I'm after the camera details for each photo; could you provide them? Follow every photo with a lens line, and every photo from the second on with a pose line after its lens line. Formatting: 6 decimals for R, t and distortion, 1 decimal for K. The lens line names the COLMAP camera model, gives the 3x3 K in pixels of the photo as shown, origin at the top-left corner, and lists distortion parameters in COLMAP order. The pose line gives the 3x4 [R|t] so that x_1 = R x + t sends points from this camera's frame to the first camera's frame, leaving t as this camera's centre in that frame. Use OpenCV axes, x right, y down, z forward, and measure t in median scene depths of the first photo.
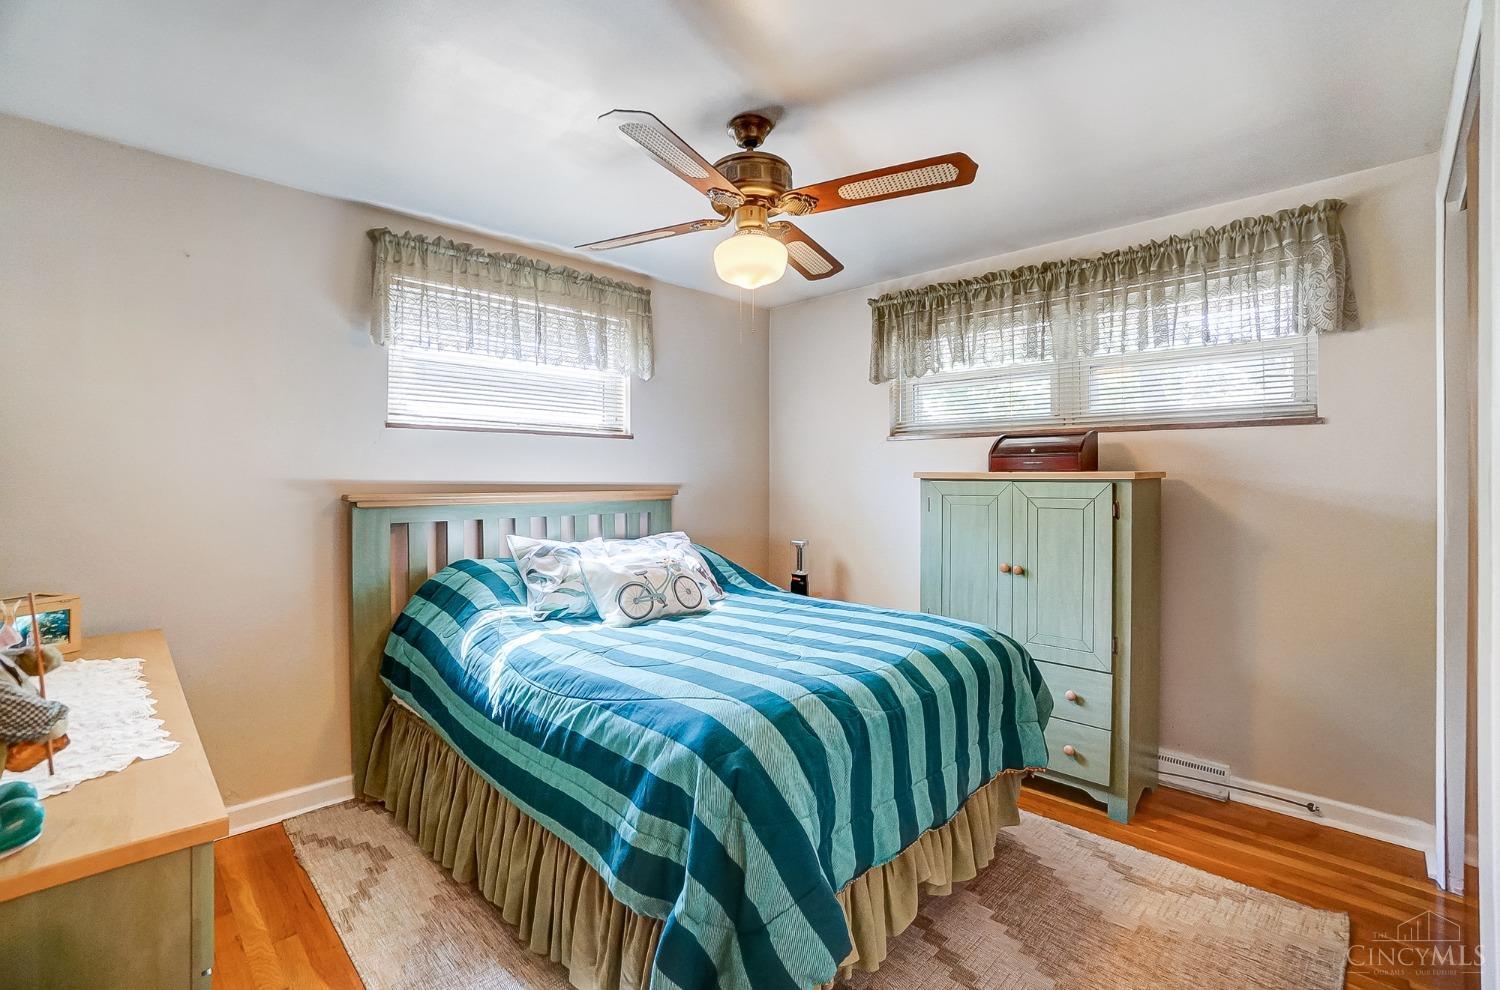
lens RADIAL K [[685.5, 0, 754.0], [0, 685.5, 466.5], [0, 0, 1]] dist [-0.026790, 0.000855]
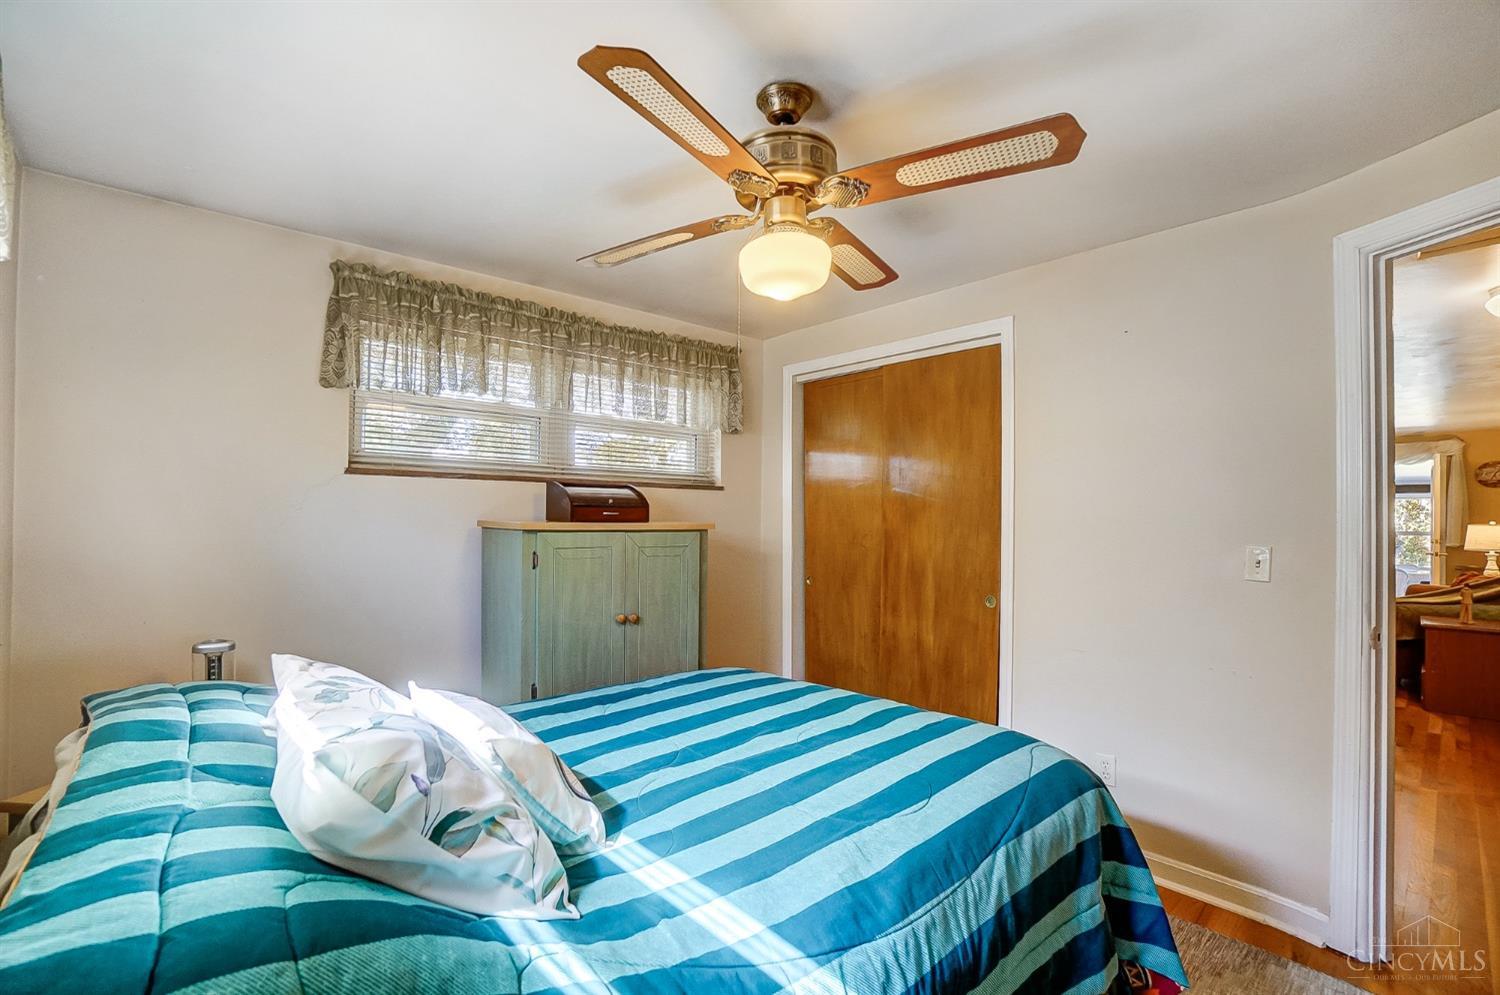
lens RADIAL K [[686.1, 0, 745.4], [0, 686.1, 502.2], [0, 0, 1]] dist [0.000474, 0.000174]
pose [[0.059474, 0.015688, 0.998107, -0.566114], [-0.023477, 0.999622, -0.014313, -0.012574], [-0.997954, -0.022582, 0.059820, 0.684414]]
